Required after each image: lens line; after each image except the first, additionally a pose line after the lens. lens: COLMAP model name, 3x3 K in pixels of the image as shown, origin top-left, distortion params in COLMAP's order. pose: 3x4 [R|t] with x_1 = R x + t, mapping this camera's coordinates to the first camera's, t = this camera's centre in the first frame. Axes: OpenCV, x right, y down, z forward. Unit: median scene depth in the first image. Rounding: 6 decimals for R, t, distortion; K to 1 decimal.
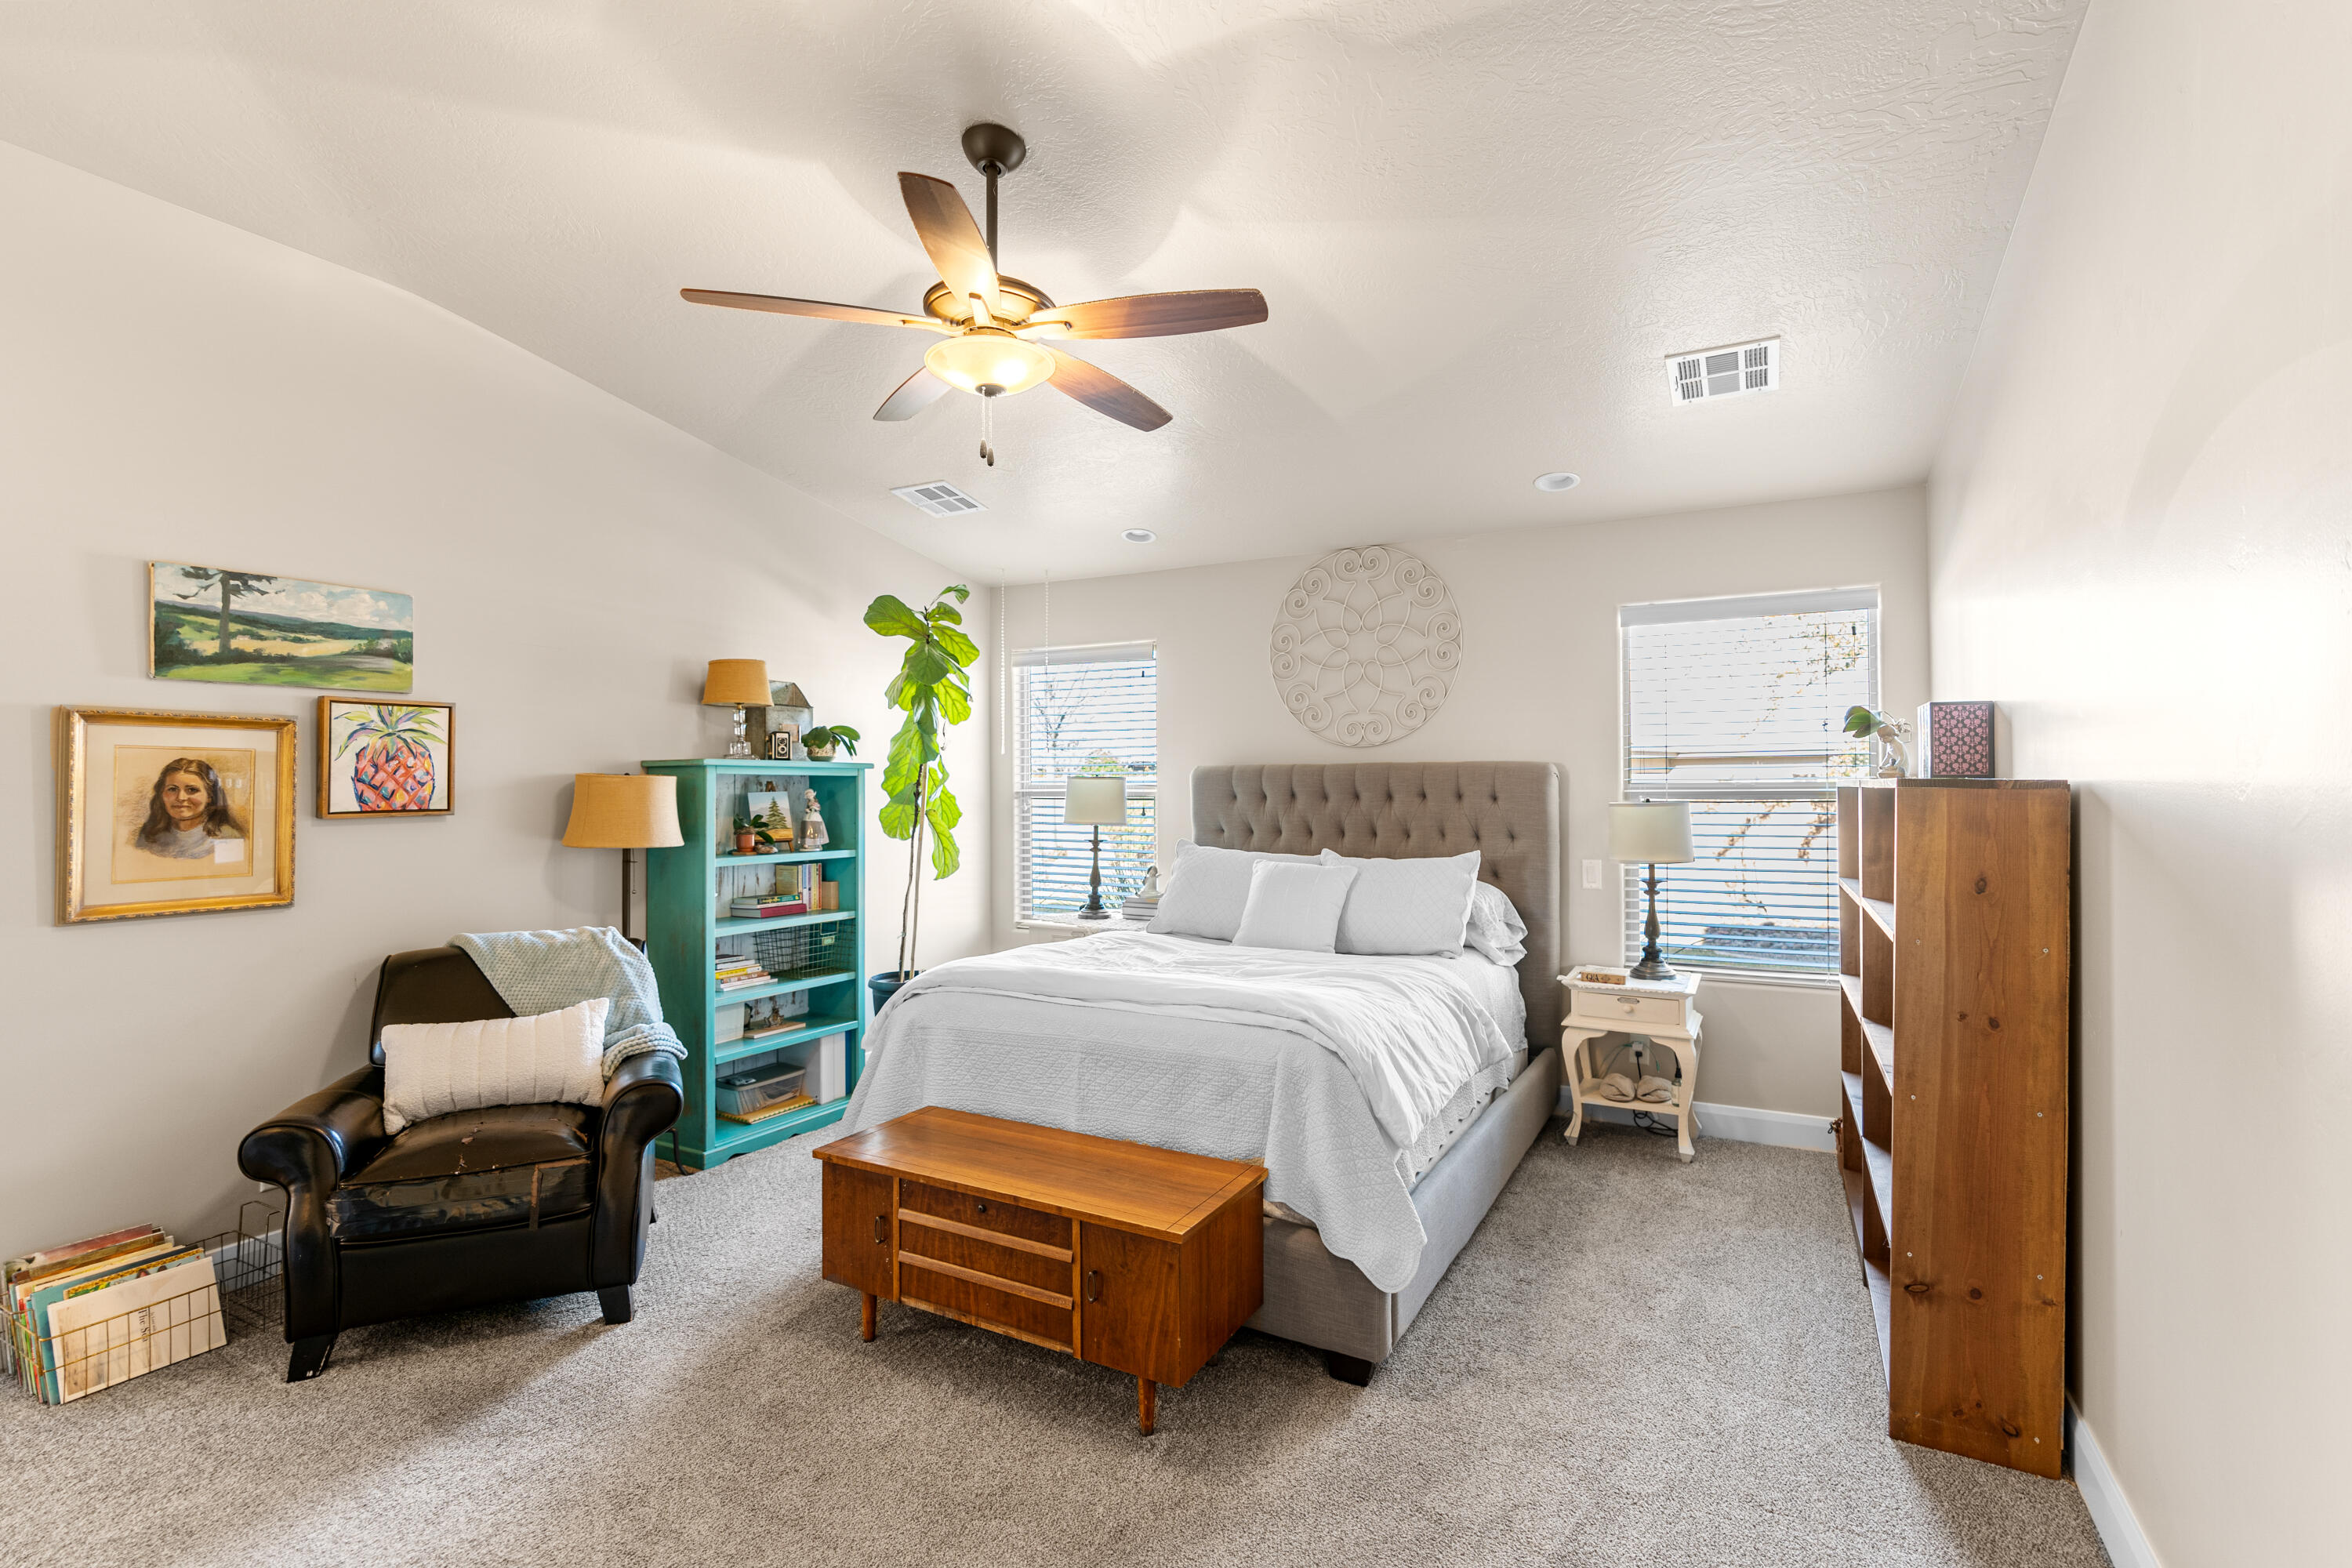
lens RADIAL K [[1066.4, 0, 1179.9], [0, 1066.4, 788.7], [0, 0, 1]] dist [-0.008308, 0.002719]
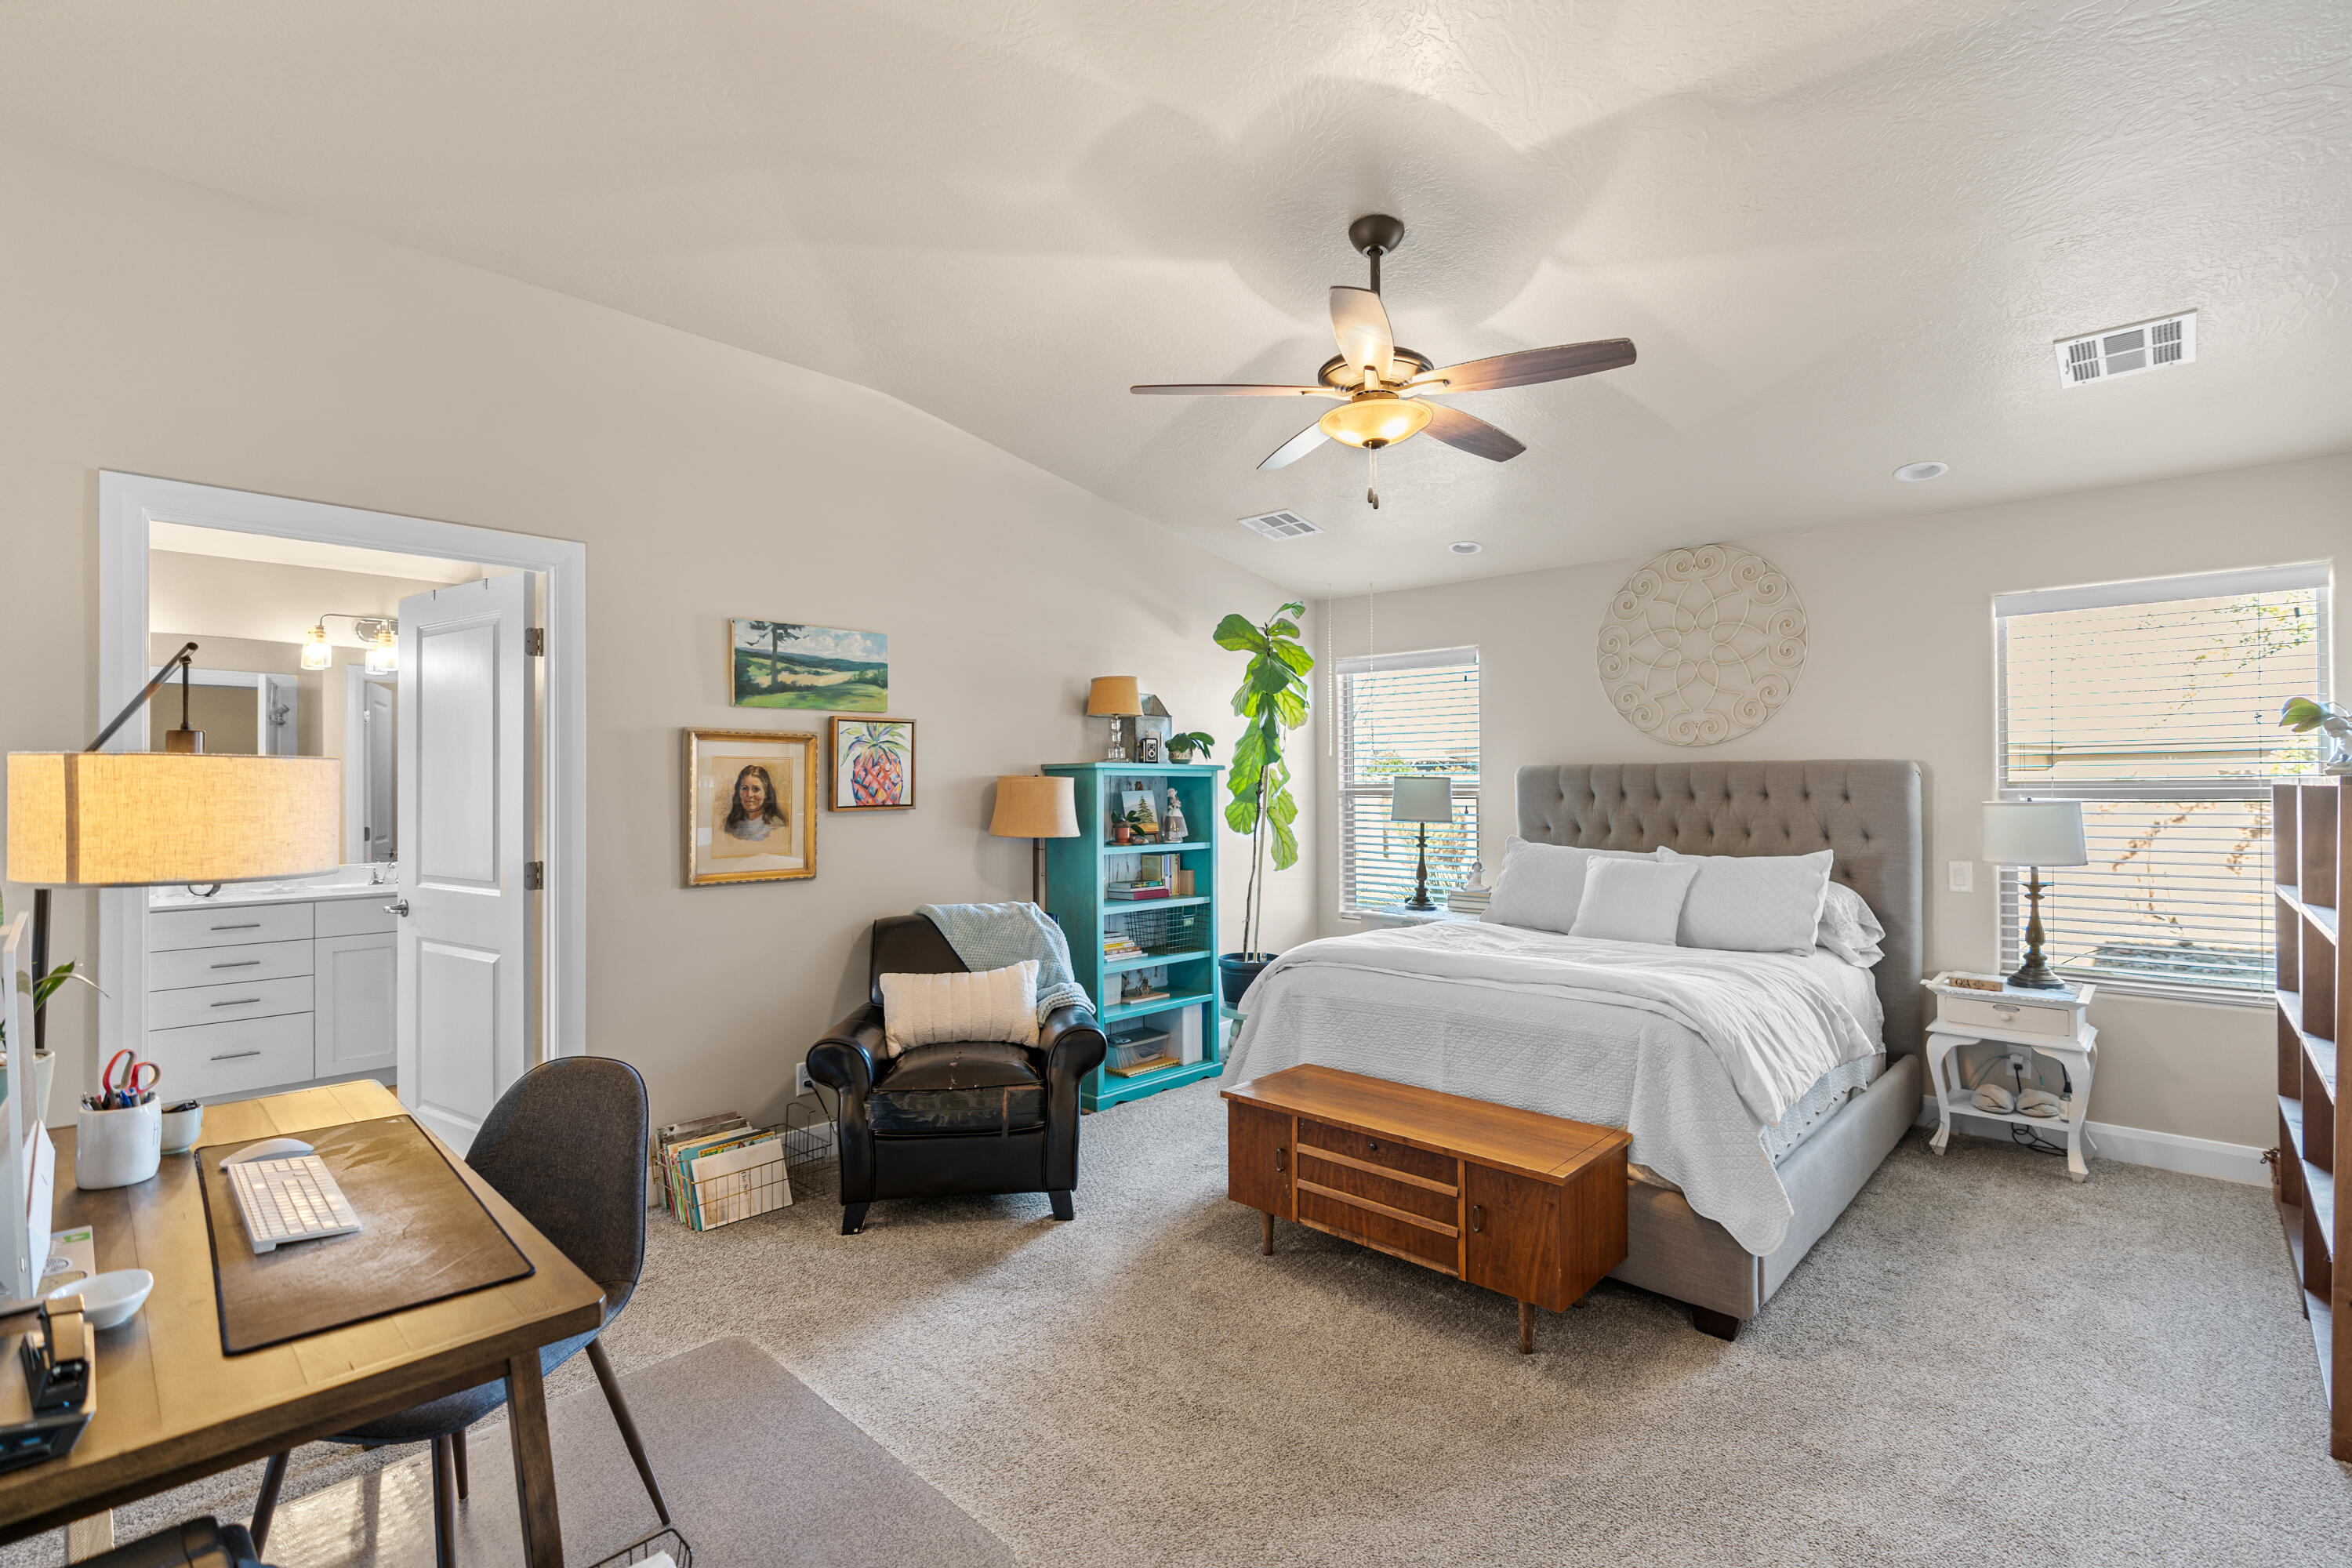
lens RADIAL K [[1066.4, 0, 1179.4], [0, 1066.4, 789.4], [0, 0, 1]] dist [-0.008308, 0.002719]
pose [[0.967956, -0.000360, -0.251120, -0.078980], [0.000651, 0.999999, 0.001076, 0.000513], [0.251119, -0.001205, 0.967955, -0.149045]]
